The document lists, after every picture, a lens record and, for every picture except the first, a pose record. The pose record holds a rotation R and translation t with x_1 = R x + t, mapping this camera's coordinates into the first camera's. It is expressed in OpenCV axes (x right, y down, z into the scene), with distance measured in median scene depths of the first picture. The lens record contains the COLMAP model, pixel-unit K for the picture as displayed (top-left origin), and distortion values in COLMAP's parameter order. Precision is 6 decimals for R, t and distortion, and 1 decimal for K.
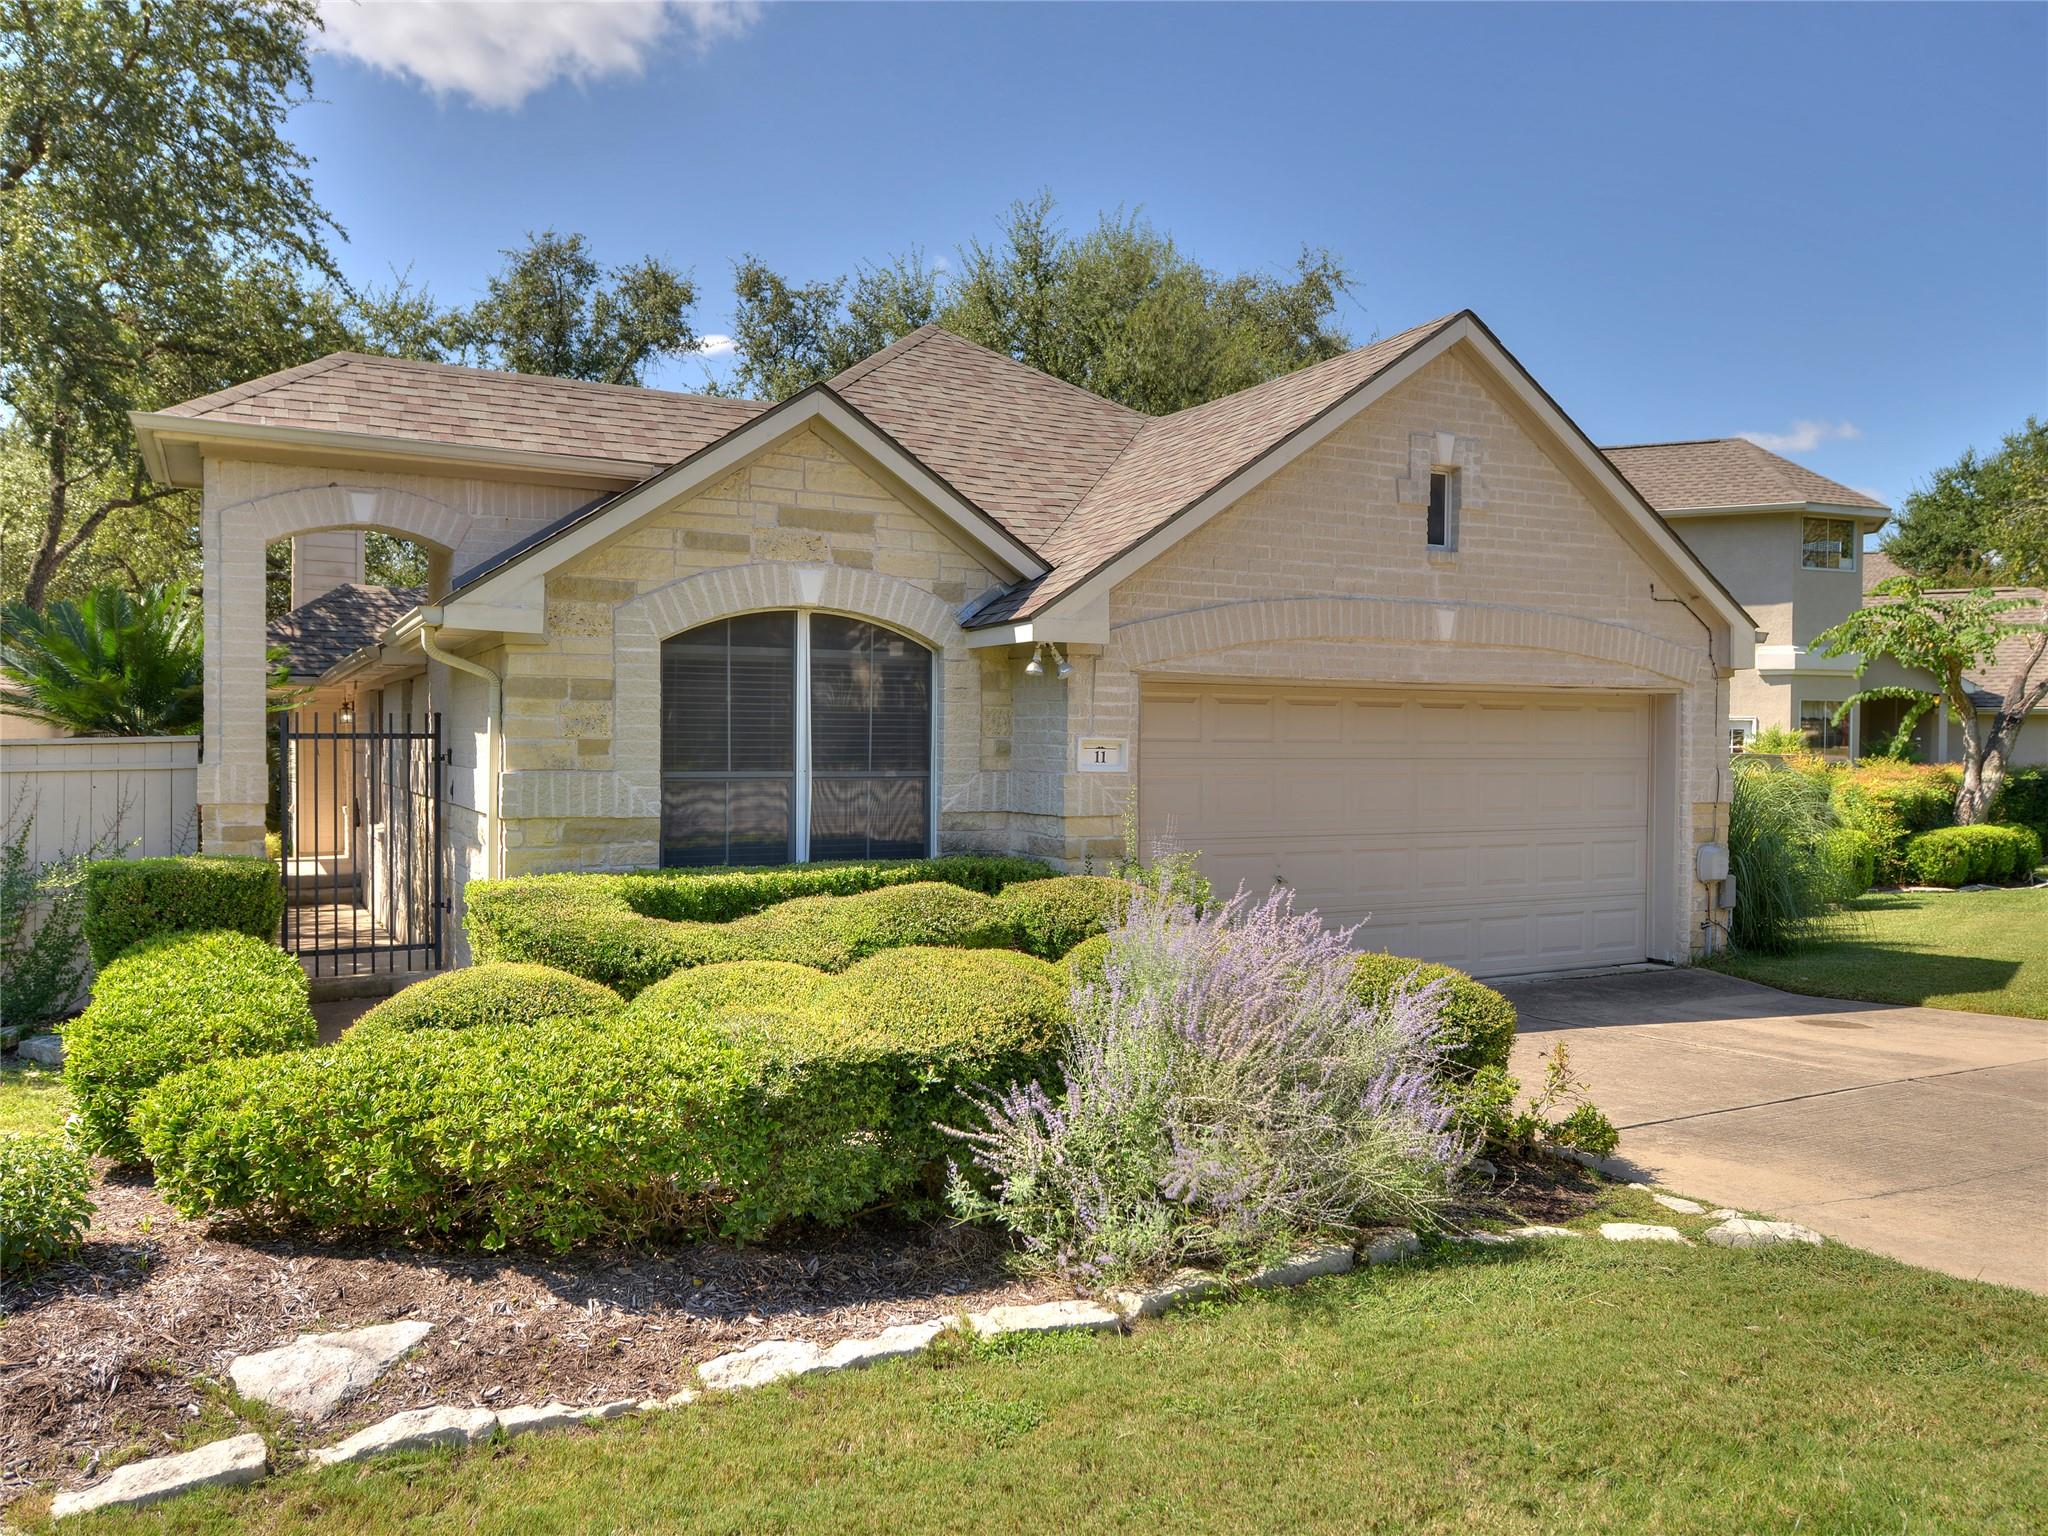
lens RADIAL K [[1453.7, 0, 1024.4], [0, 1453.7, 765.8], [0, 0, 1]] dist [-0.009460, -0.001073]
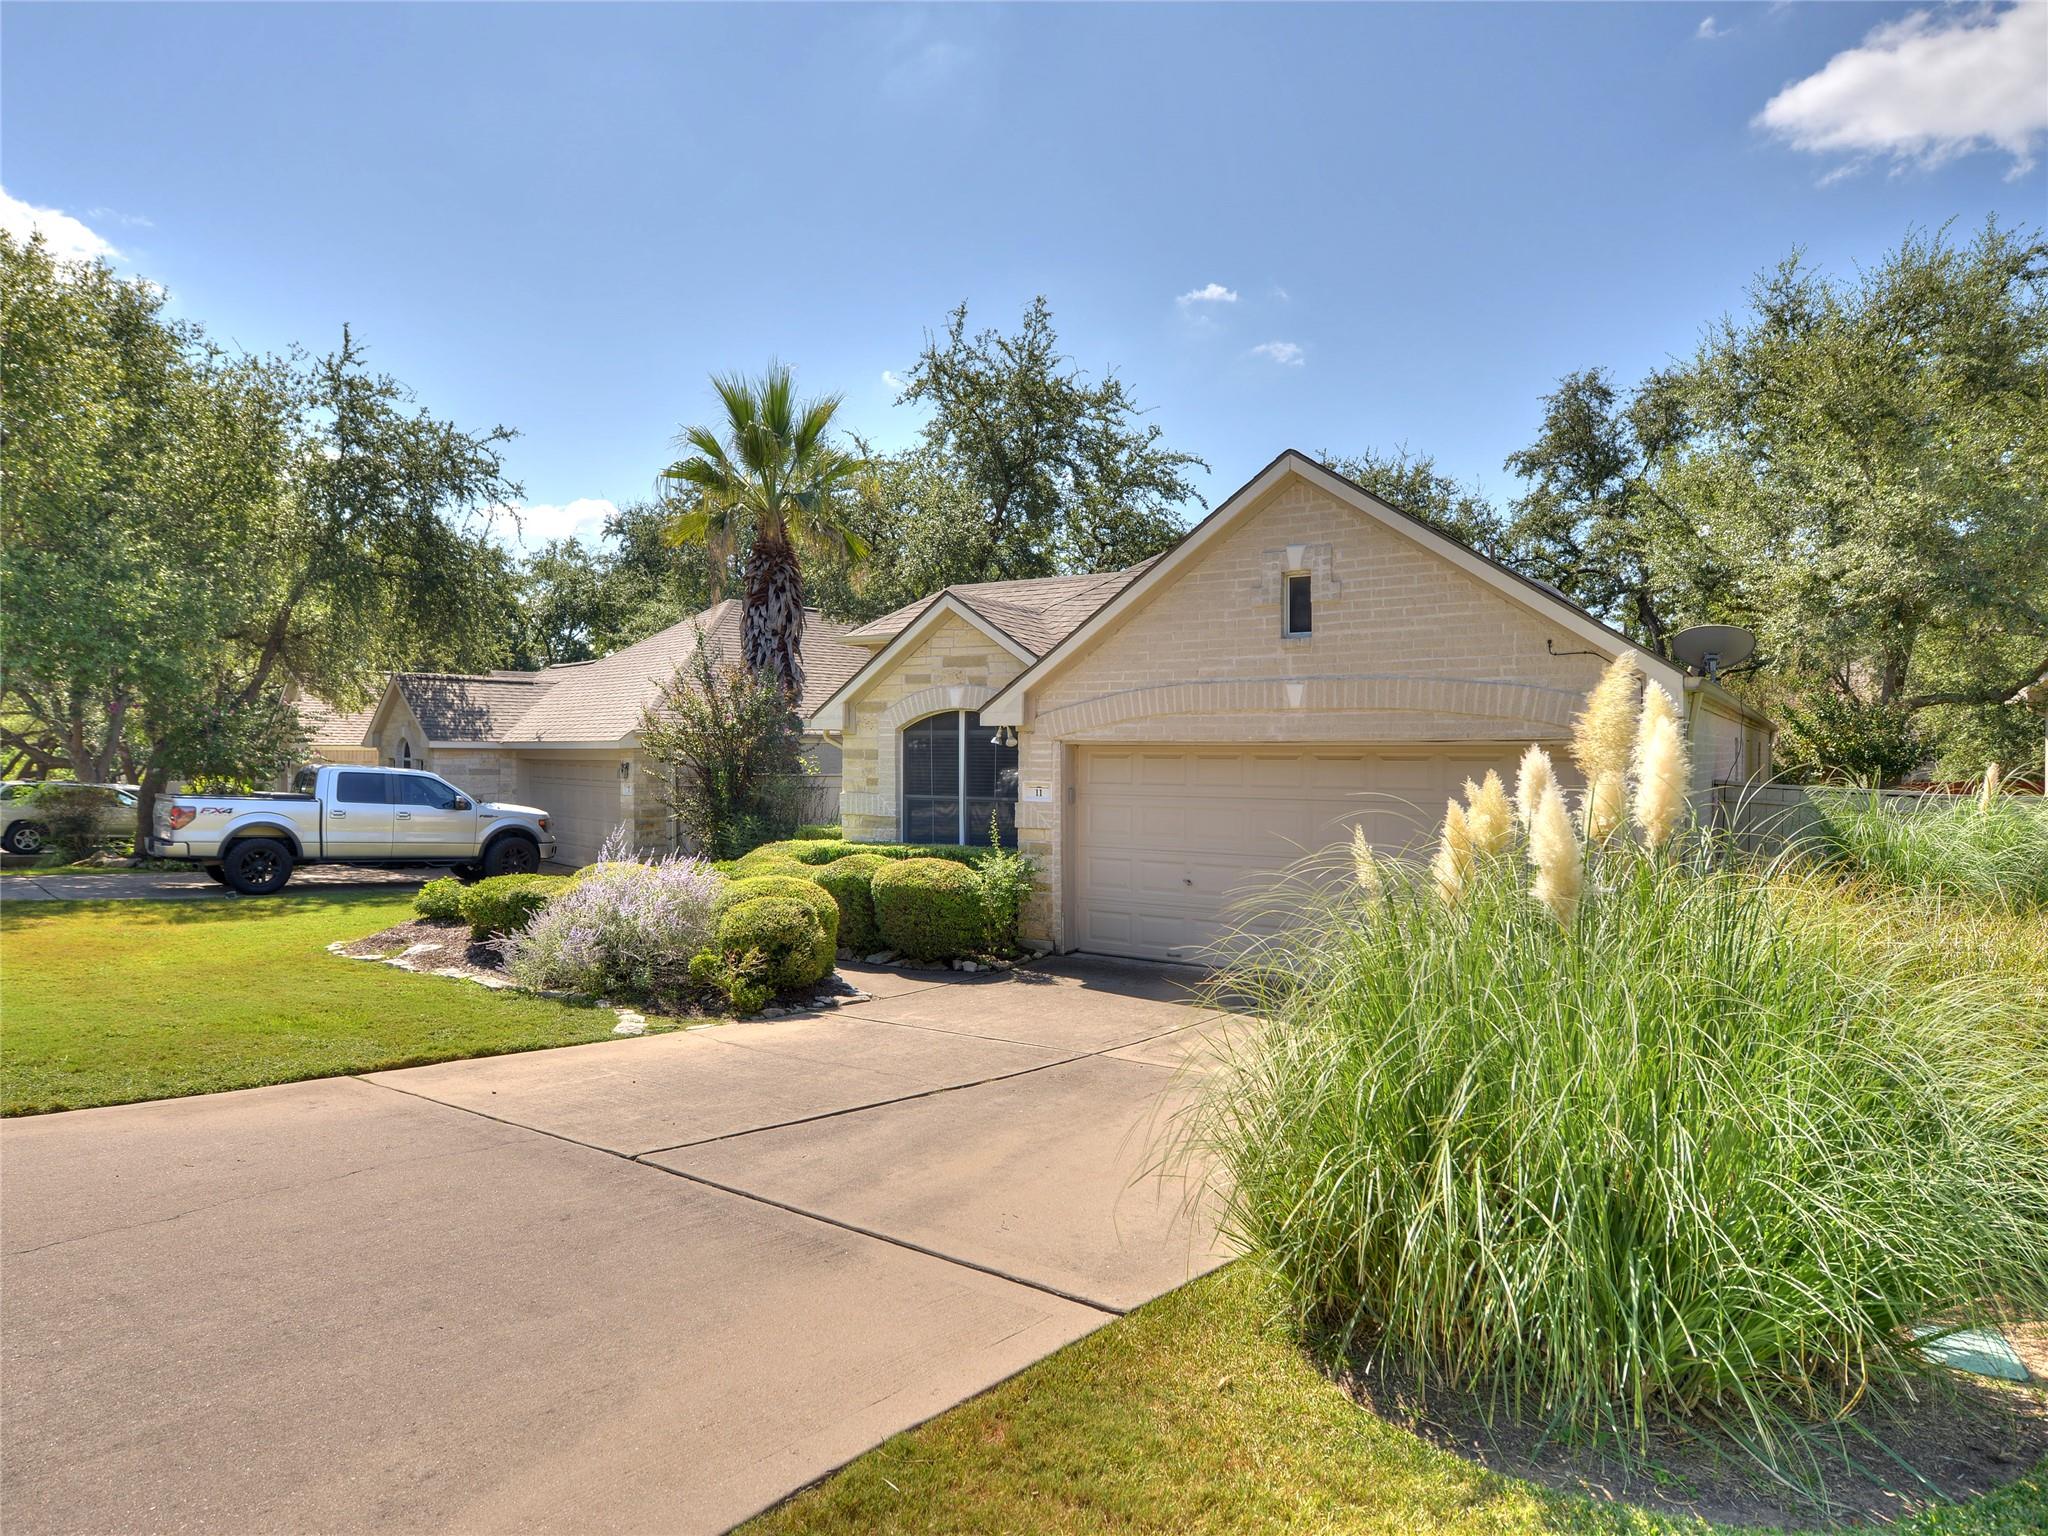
lens RADIAL K [[1131.5, 0, 1025.5], [0, 1131.5, 764.0], [0, 0, 1]] dist [-0.003116, -0.000353]
pose [[0.520697, 0.002743, -0.853737, 1.039722], [-0.017662, 0.999815, -0.007560, -0.026001], [0.853559, 0.019015, 0.520649, 0.290075]]
